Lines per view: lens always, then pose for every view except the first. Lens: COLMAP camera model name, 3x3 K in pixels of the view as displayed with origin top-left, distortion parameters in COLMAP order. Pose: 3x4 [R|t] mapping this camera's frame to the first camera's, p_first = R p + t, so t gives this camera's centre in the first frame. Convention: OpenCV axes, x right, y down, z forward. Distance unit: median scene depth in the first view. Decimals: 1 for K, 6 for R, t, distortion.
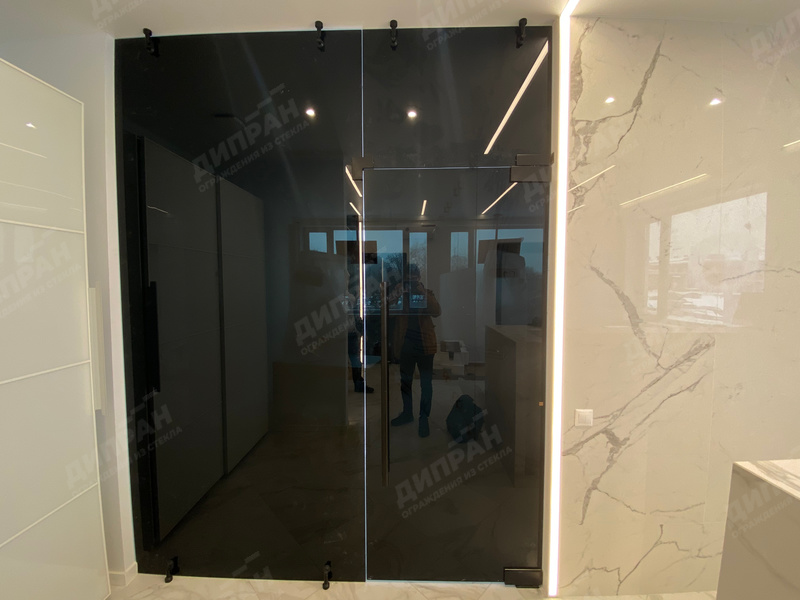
lens RADIAL K [[324.5, 0, 400.5], [0, 324.5, 299.0], [0, 0, 1]] dist [-0.013136, -0.008742]
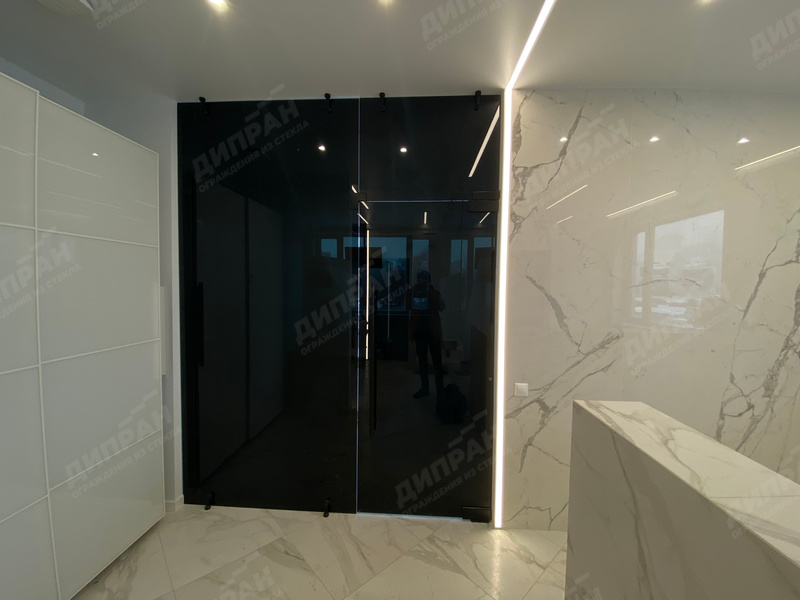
lens RADIAL K [[324.5, 0, 401.2], [0, 324.5, 299.7], [0, 0, 1]] dist [-0.013136, -0.008742]
pose [[0.999346, 0.015158, -0.032841, 0.109864], [-0.015393, 0.999858, -0.006917, 0.014647], [0.032732, 0.007418, 0.999437, -0.334060]]
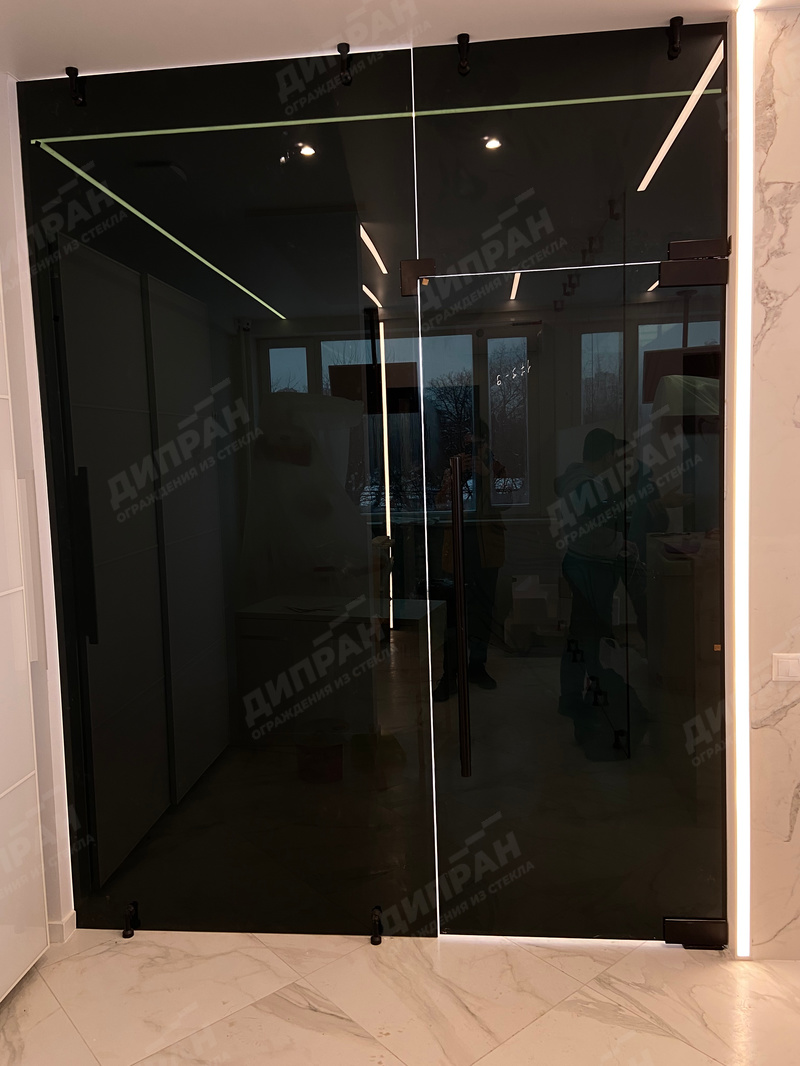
lens RADIAL K [[813.7, 0, 394.6], [0, 813.7, 525.5], [0, 0, 1]] dist [0.063098, -0.104386]
pose [[0.996073, -0.024038, -0.085212, -0.038740], [0.027702, 0.998730, 0.042085, 0.010107], [0.084092, -0.044280, 0.995474, -0.596690]]
